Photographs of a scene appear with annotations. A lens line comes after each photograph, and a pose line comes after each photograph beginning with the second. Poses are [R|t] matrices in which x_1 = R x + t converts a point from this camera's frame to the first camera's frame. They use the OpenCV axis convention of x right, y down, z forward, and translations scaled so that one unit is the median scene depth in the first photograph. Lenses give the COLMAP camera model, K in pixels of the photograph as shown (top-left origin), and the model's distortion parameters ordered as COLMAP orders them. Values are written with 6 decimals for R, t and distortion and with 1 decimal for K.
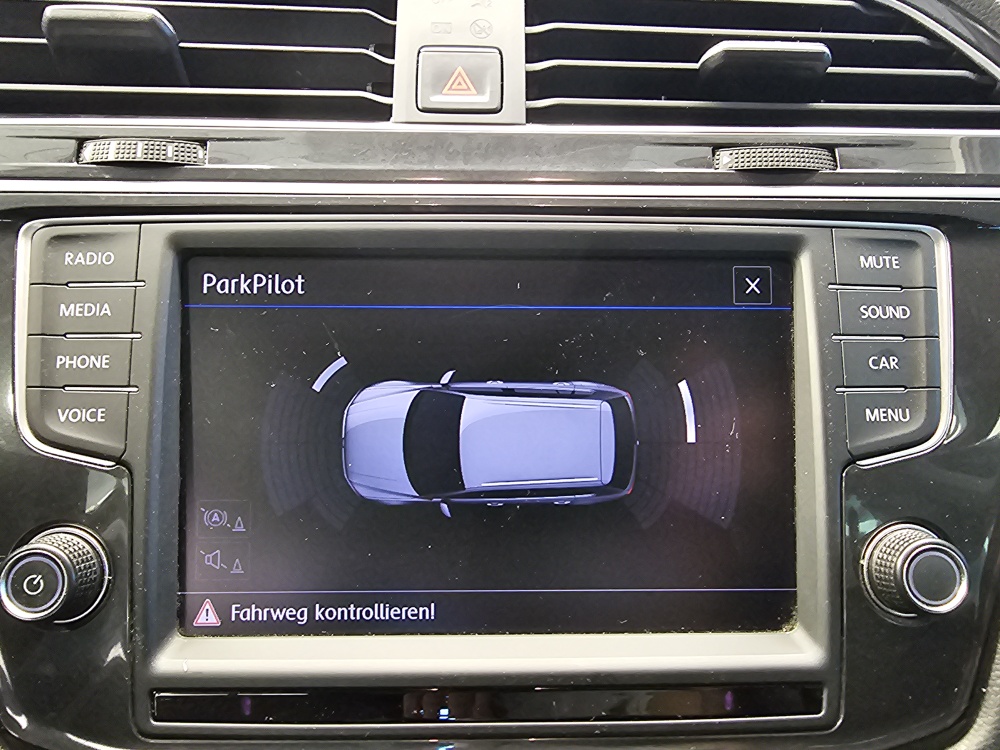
lens RADIAL K [[679.5, 0, 496.1], [0, 679.5, 364.2], [0, 0, 1]] dist [0.005522, -0.003497]
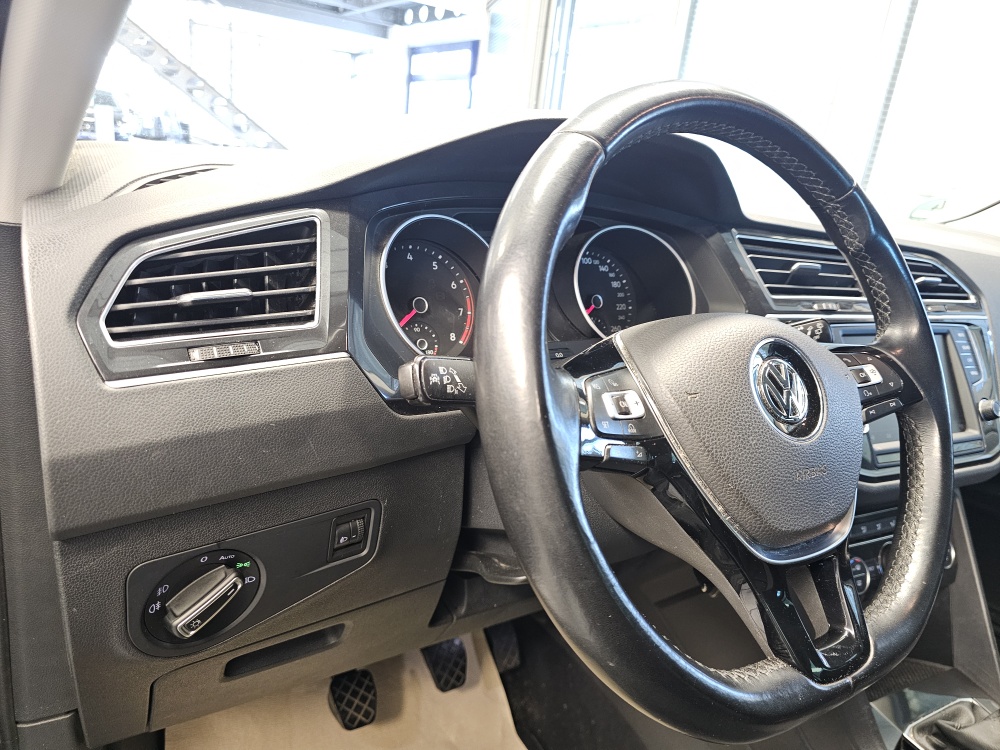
lens RADIAL K [[677.4, 0, 506.4], [0, 677.4, 375.3], [0, 0, 1]] dist [0.079631, -0.095758]
pose [[0.880214, -0.041184, 0.472787, -3.611031], [0.108740, 0.987226, -0.116450, 0.254738], [-0.461951, 0.153912, 0.873448, -1.211828]]
